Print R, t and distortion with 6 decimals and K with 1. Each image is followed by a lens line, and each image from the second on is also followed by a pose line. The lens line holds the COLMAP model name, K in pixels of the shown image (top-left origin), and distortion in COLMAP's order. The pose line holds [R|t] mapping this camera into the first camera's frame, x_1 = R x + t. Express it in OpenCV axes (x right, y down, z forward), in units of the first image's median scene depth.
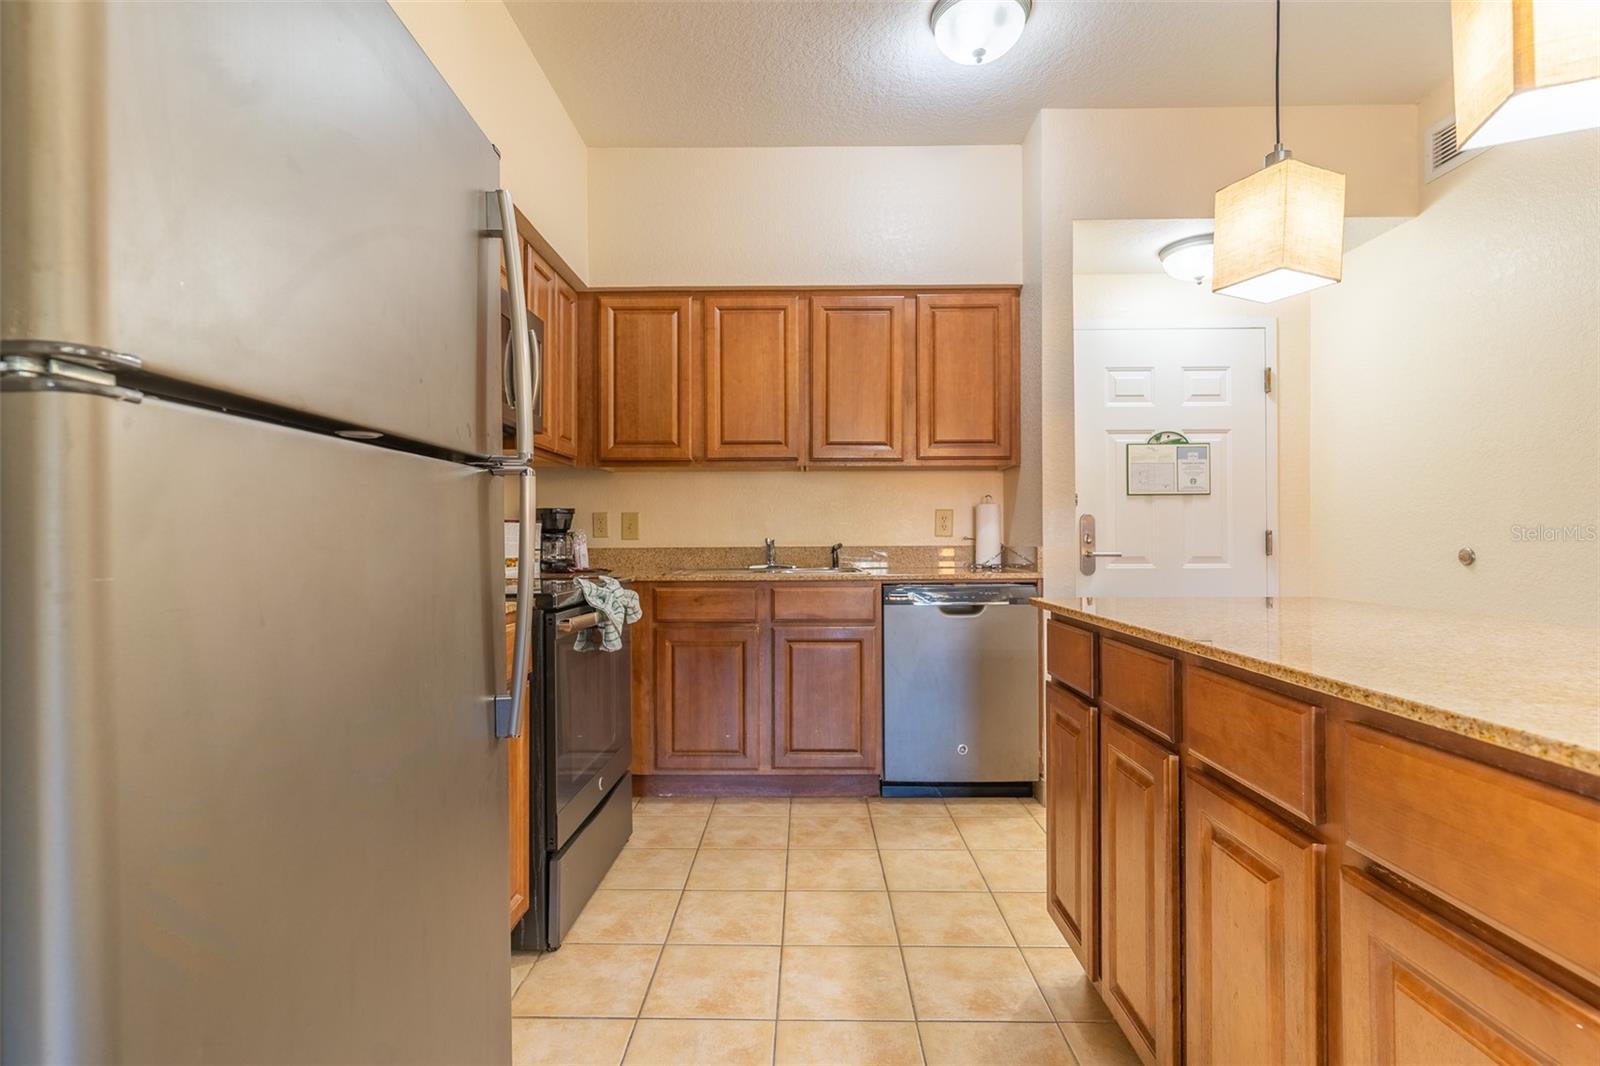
lens RADIAL K [[769.6, 0, 801.4], [0, 769.6, 533.4], [0, 0, 1]] dist [0.001240, 0.000198]
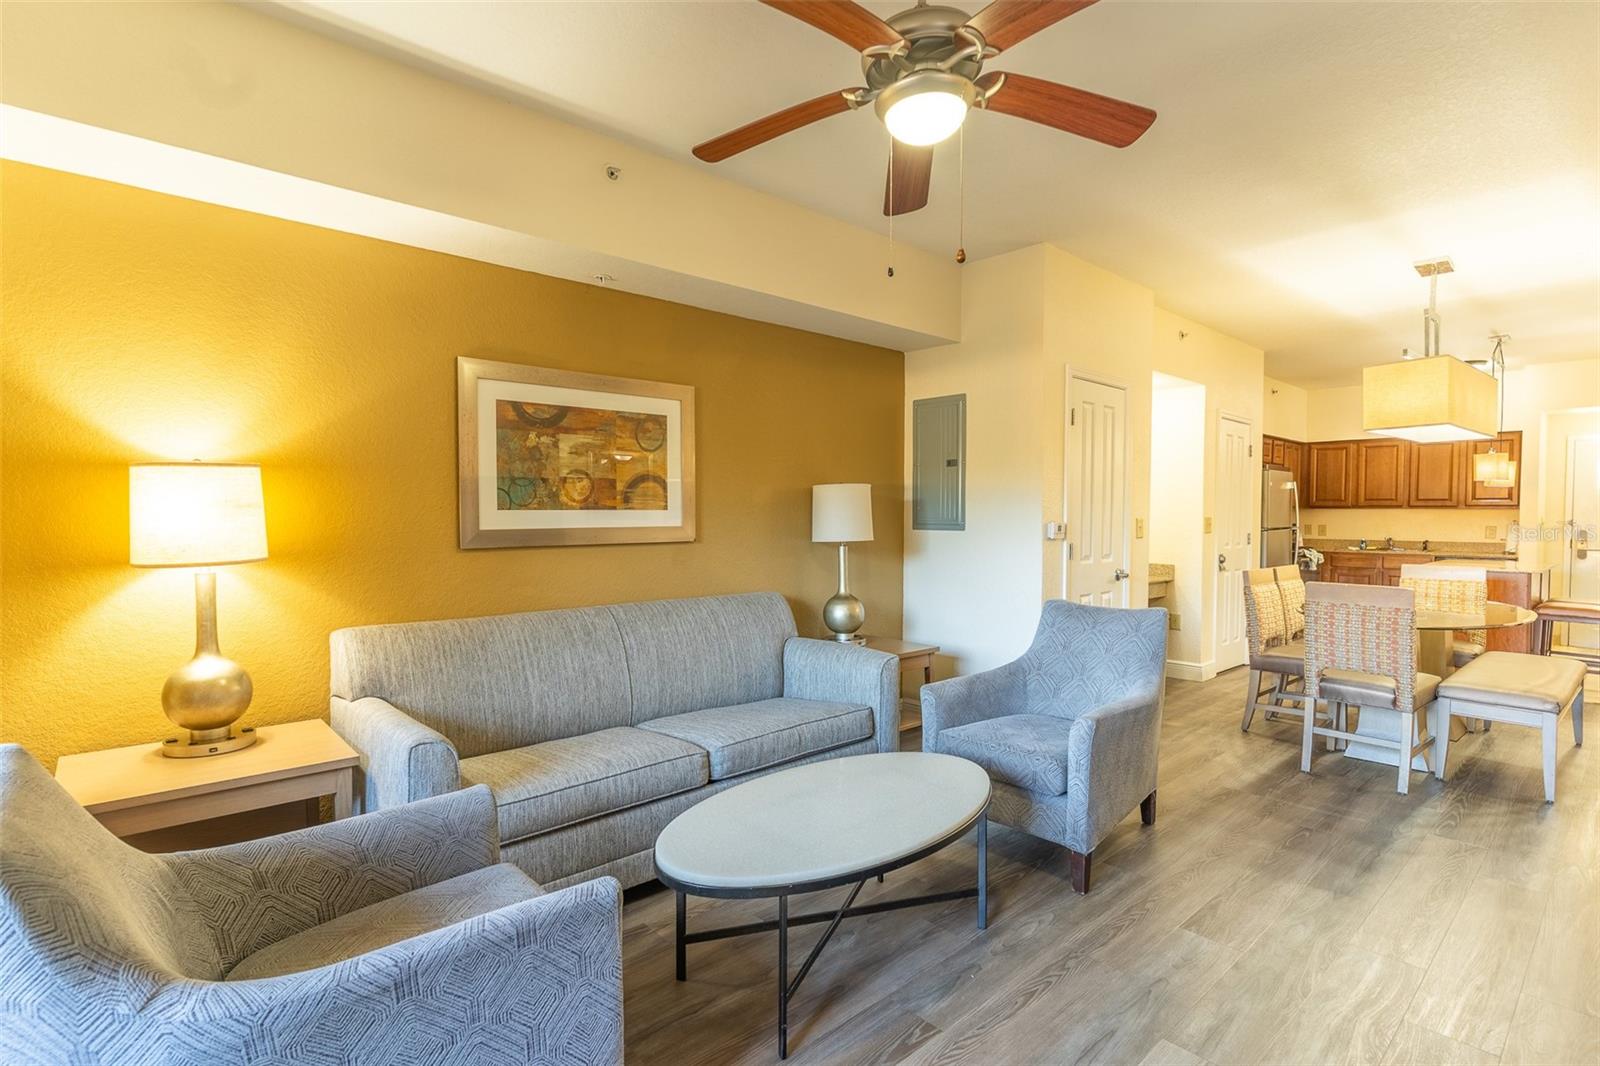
lens RADIAL K [[769.6, 0, 800.2], [0, 769.6, 533.0], [0, 0, 1]] dist [0.001240, 0.000198]
pose [[0.676681, 0.030274, -0.735653, 0.519624], [-0.005566, 0.999336, 0.036006, -0.089102], [0.736255, -0.020270, 0.676401, -2.145244]]
